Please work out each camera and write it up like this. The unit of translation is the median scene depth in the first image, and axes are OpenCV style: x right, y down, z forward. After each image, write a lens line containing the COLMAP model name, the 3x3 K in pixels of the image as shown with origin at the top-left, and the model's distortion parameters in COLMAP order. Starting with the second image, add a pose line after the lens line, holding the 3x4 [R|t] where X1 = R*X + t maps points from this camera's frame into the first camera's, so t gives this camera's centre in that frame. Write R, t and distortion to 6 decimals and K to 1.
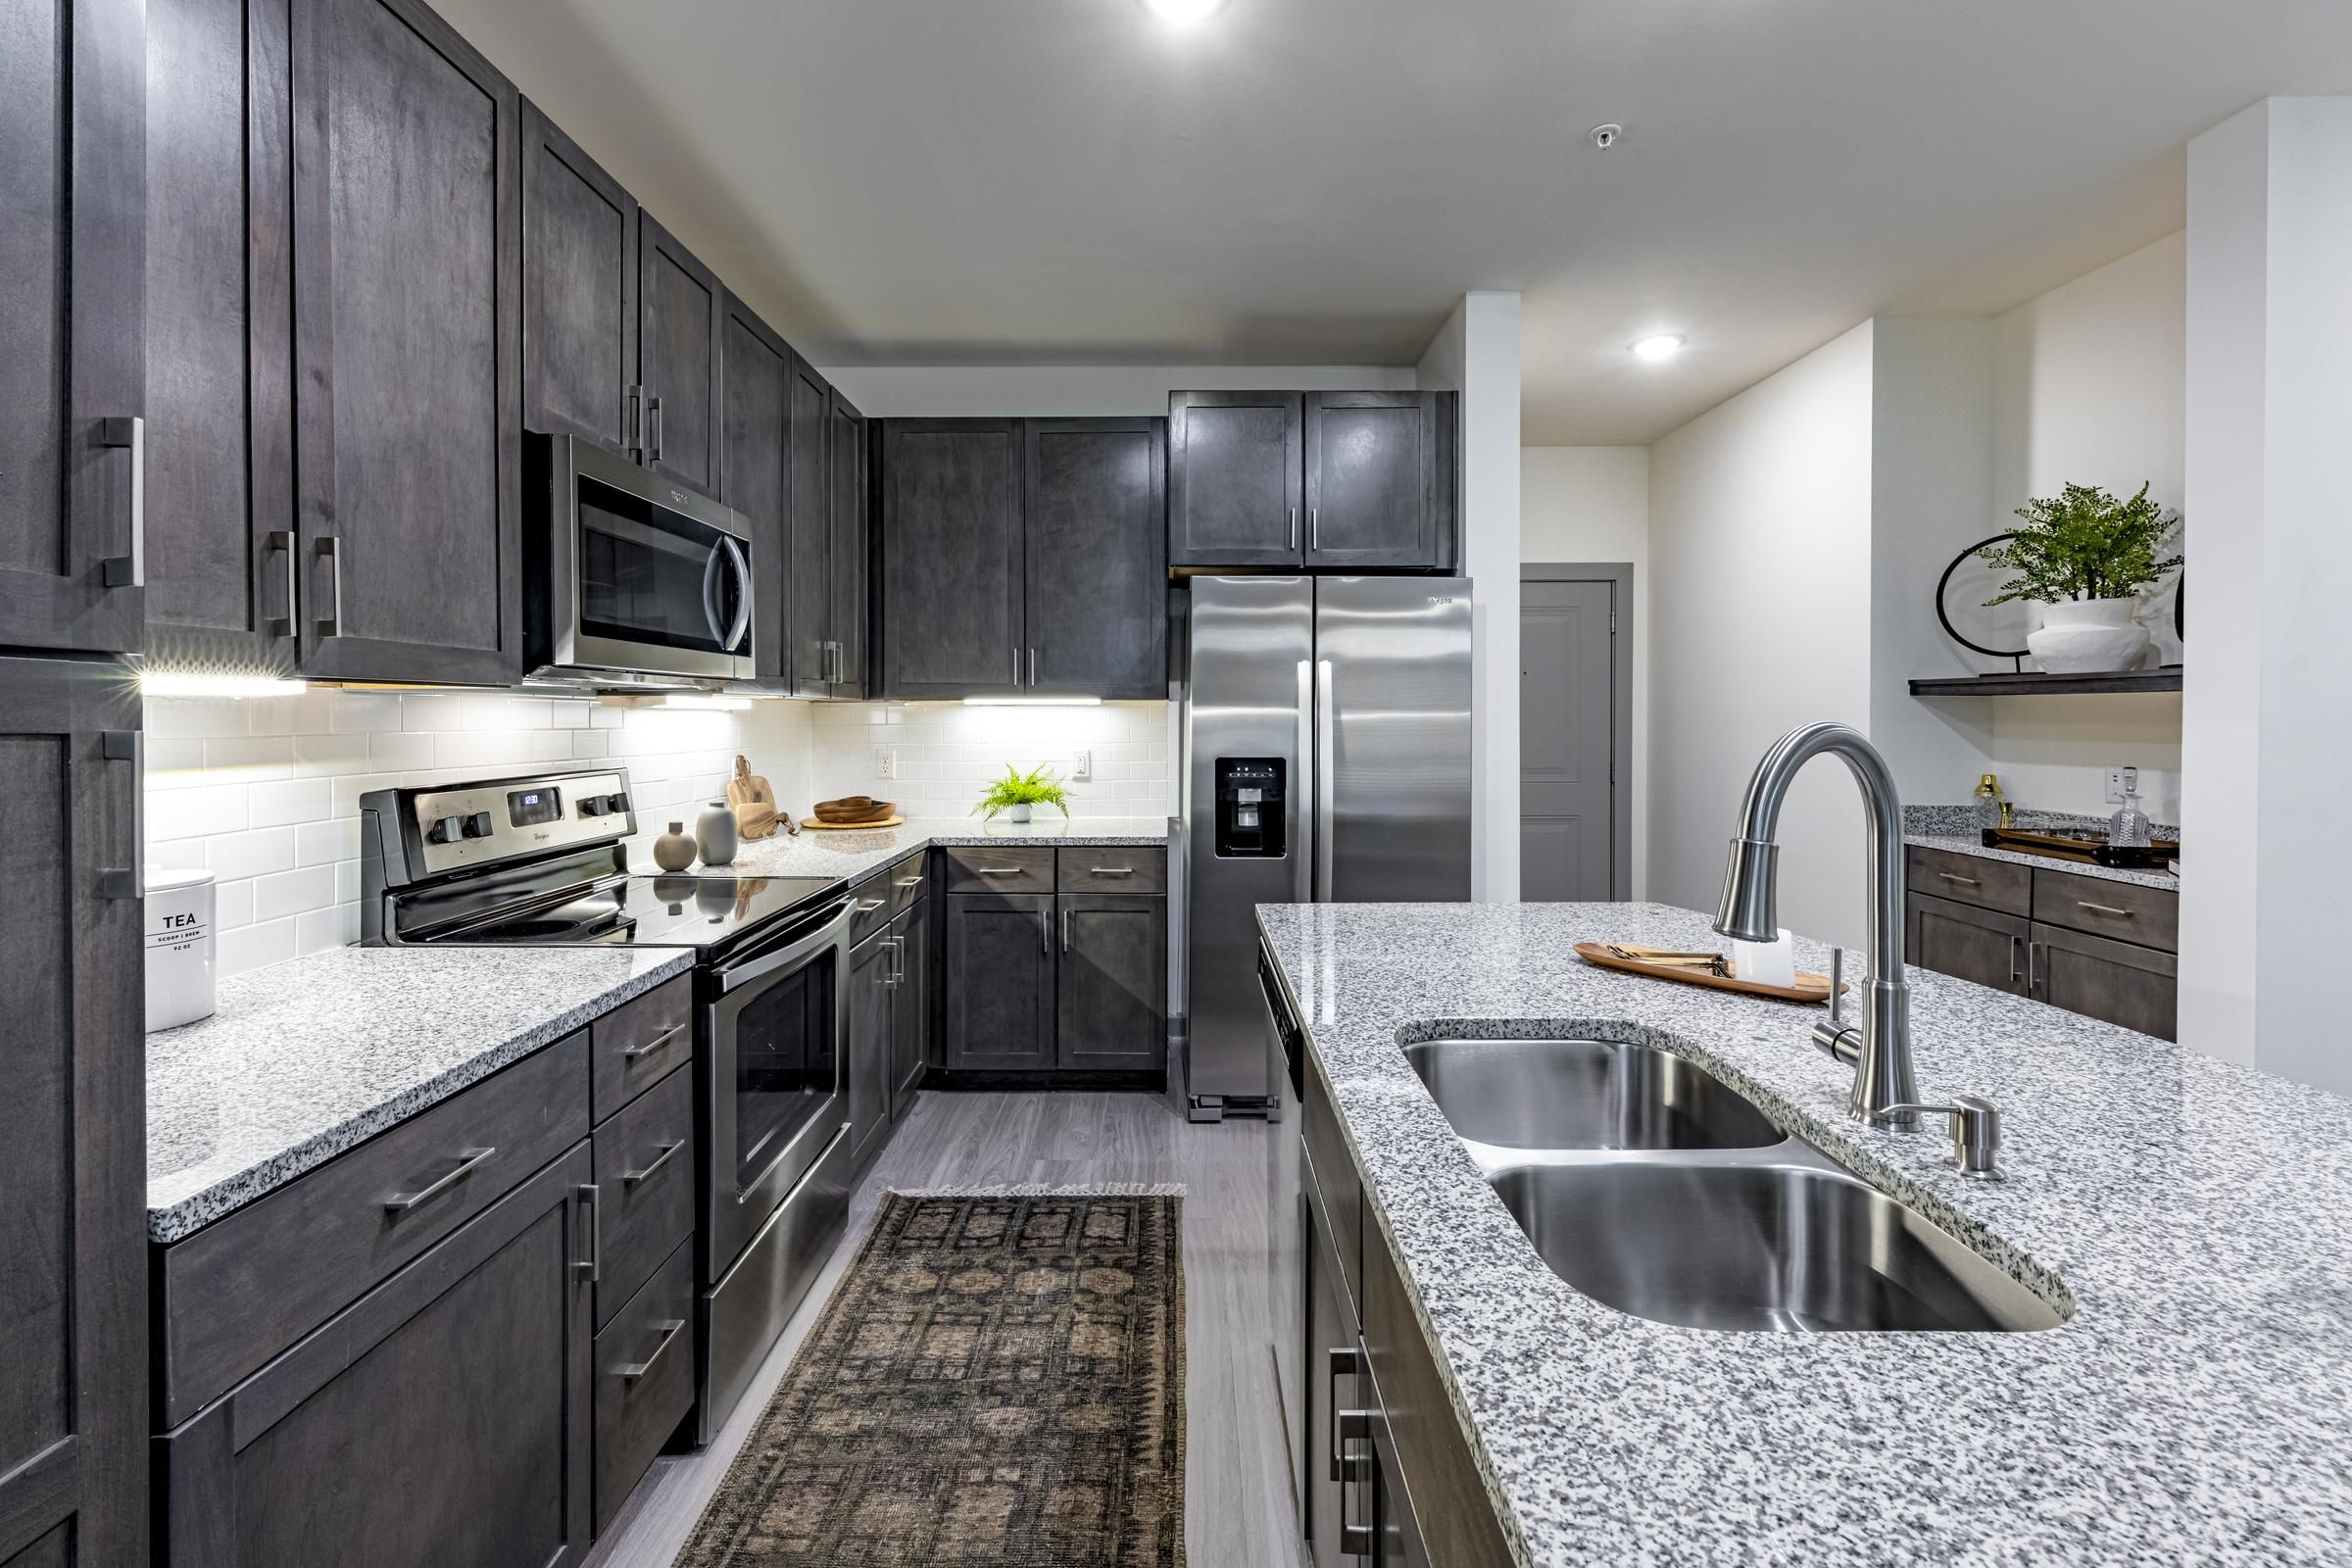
lens RADIAL K [[1022.6, 0, 1179.8], [0, 1022.6, 712.3], [0, 0, 1]] dist [-0.001153, -0.018488]
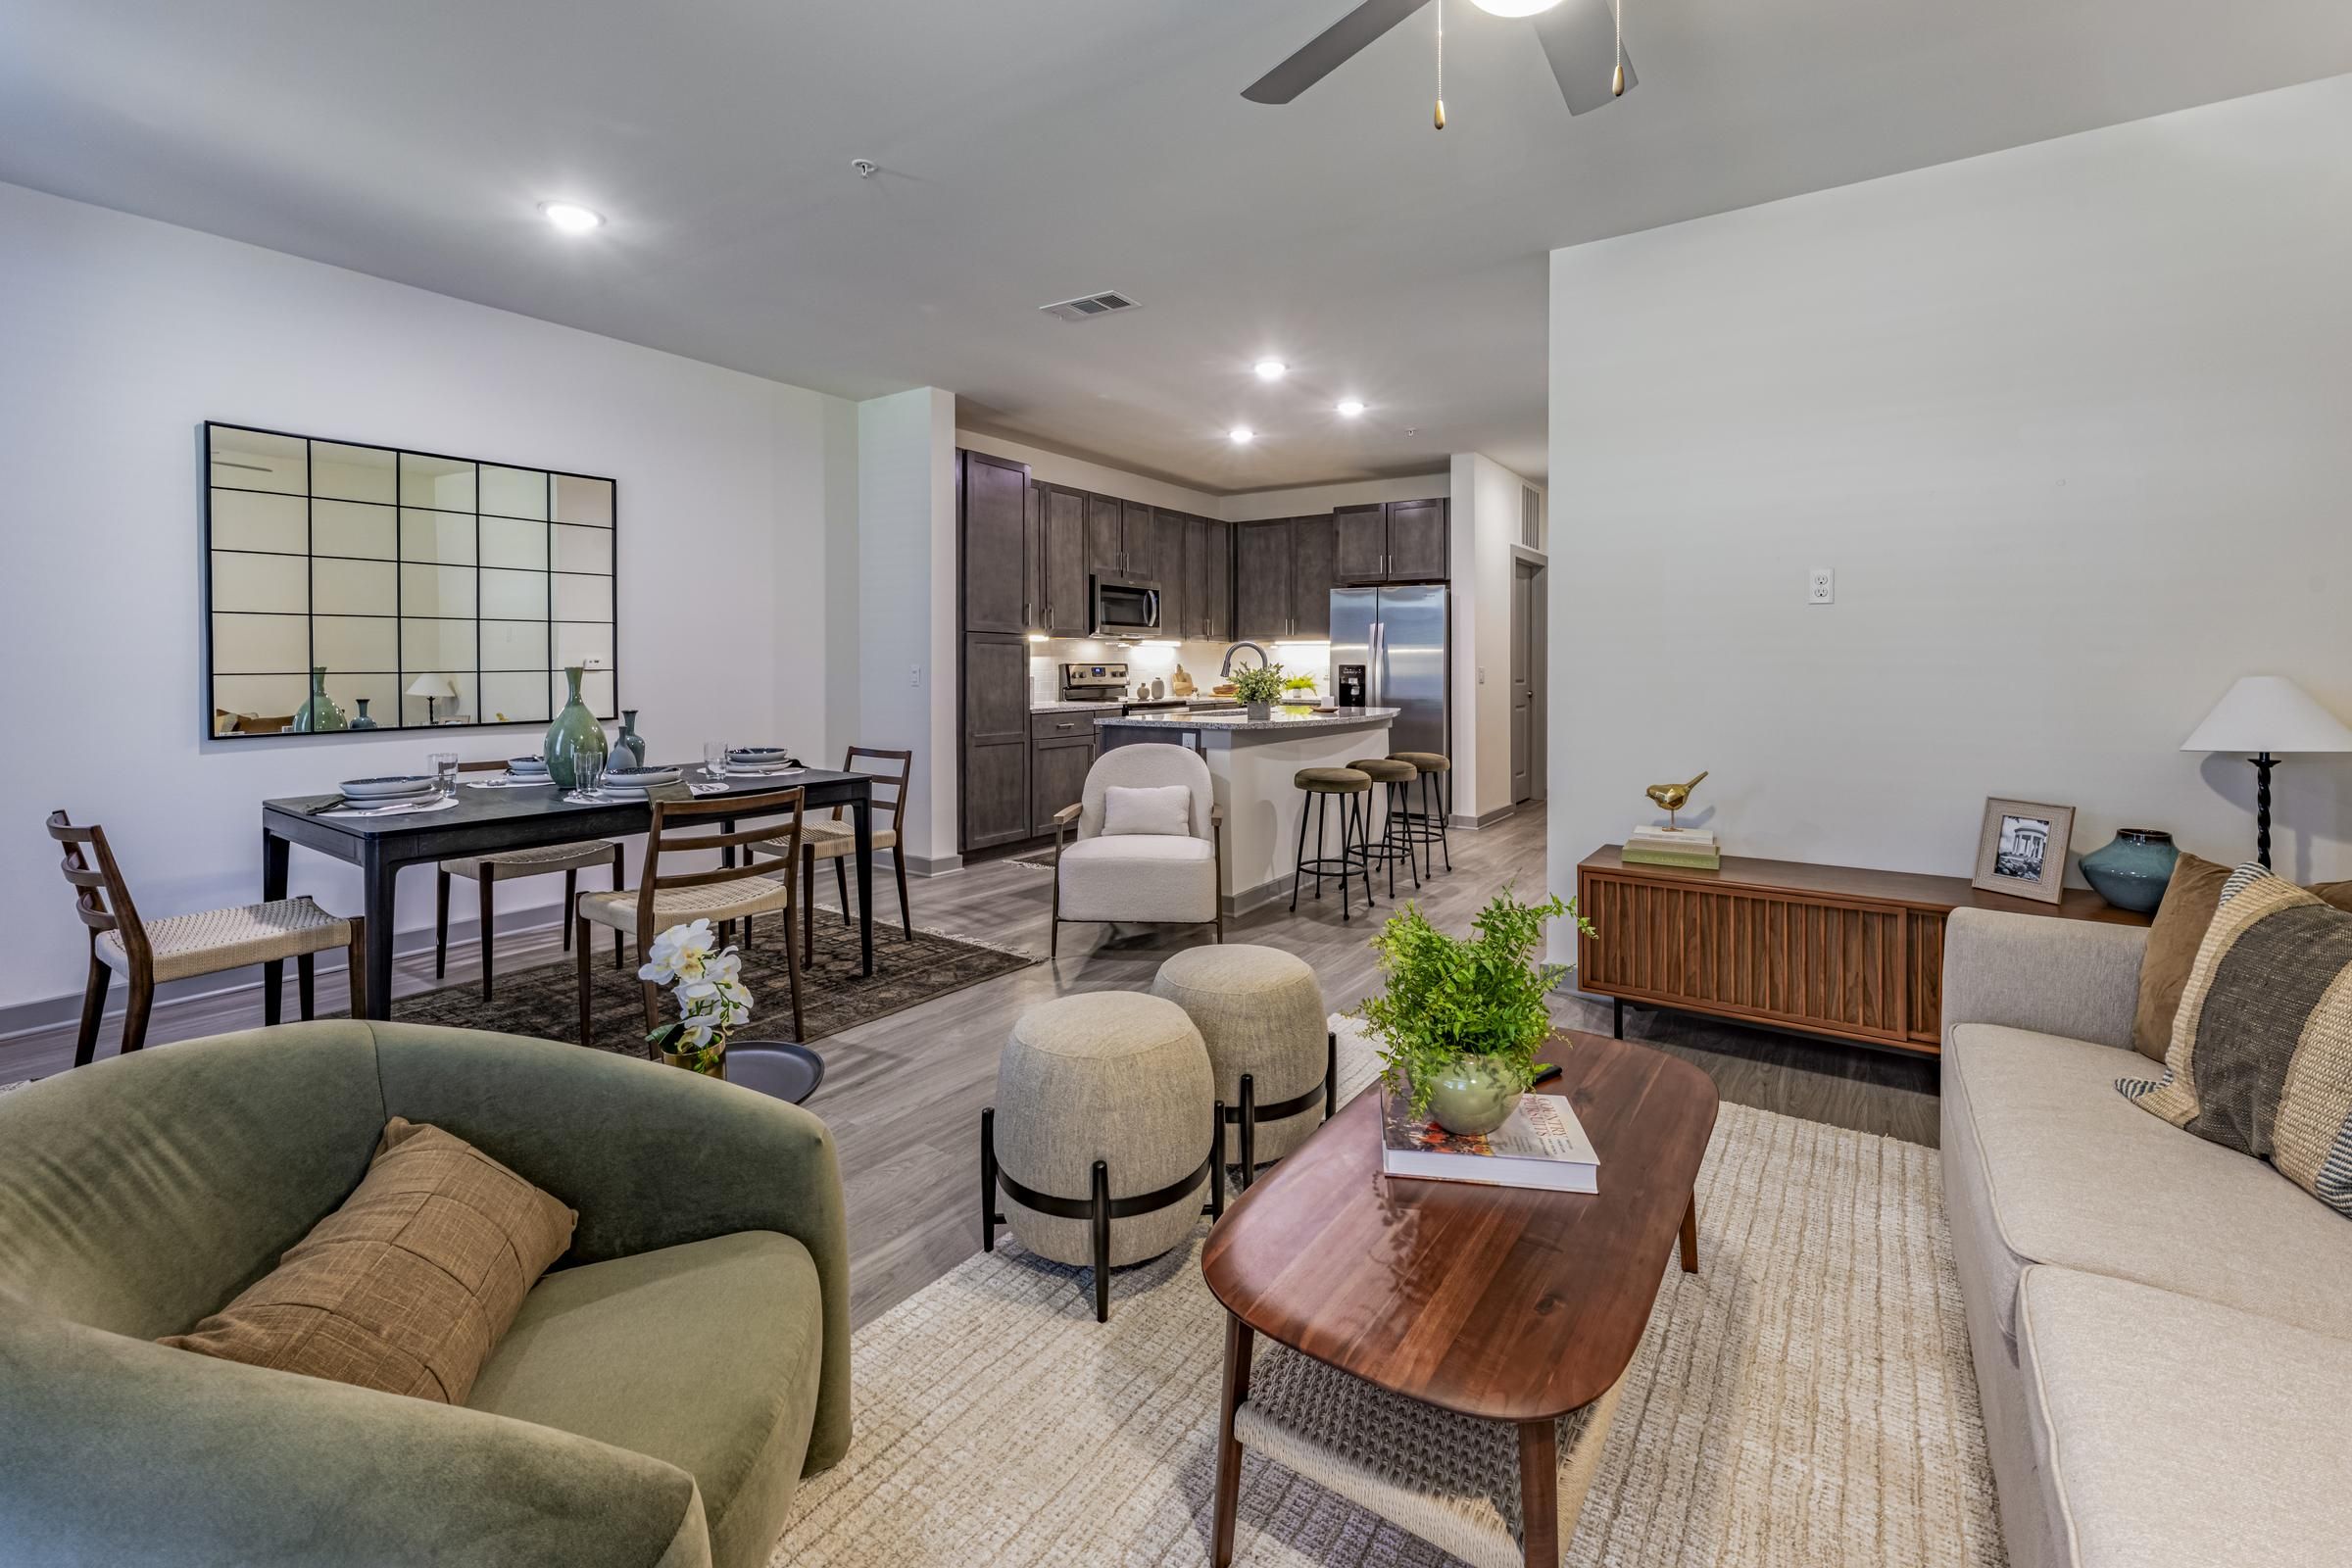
lens RADIAL K [[1022.6, 0, 1179.8], [0, 1022.6, 712.3], [0, 0, 1]] dist [-0.001153, -0.018488]
pose [[0.835711, 0.030705, -0.548311, 1.256806], [-0.003826, 0.998737, 0.050097, 0.043761], [0.549157, -0.039769, 0.834773, -1.465617]]
